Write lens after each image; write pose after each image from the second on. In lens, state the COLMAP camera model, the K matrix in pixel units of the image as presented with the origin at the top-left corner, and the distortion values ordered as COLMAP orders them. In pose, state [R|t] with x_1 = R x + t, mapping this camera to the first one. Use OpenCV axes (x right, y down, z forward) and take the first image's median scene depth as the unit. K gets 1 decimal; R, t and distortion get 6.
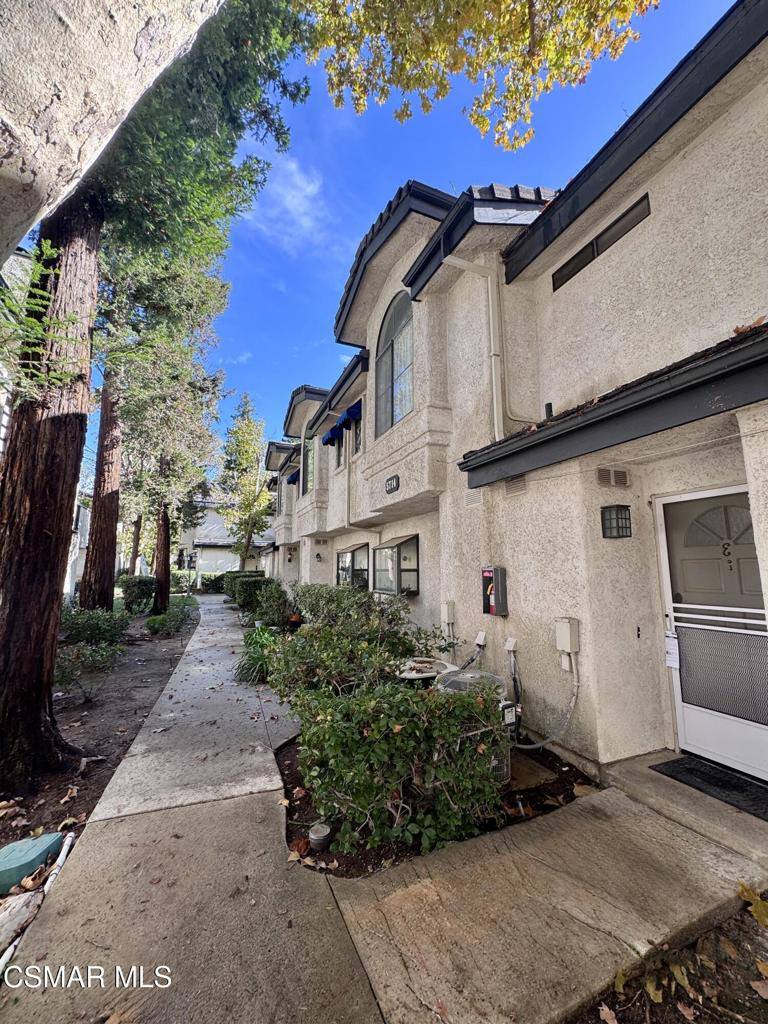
lens RADIAL K [[425.9, 0, 385.2], [0, 425.9, 500.2], [0, 0, 1]] dist [0.000613, 0.000024]
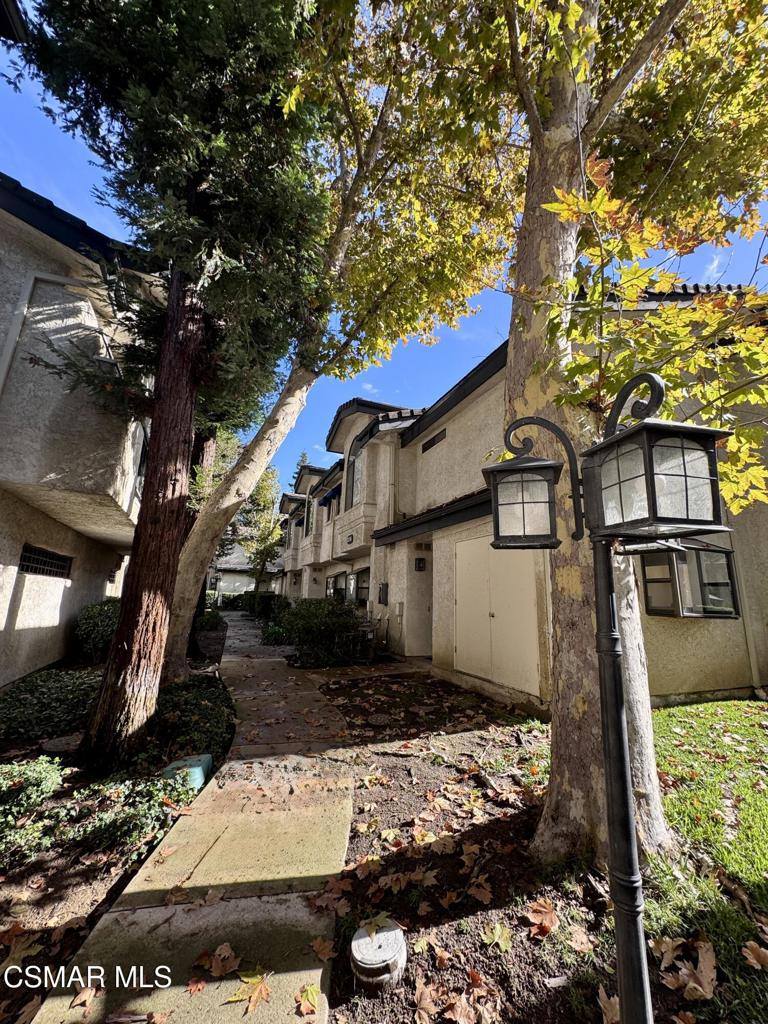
lens RADIAL K [[425.9, 0, 385.2], [0, 425.9, 500.2], [0, 0, 1]] dist [0.000613, 0.000024]
pose [[0.999364, 0.026748, -0.023582, 0.114103], [-0.028338, 0.997150, -0.069921, -0.044575], [0.021644, 0.070545, 0.997274, -0.468118]]
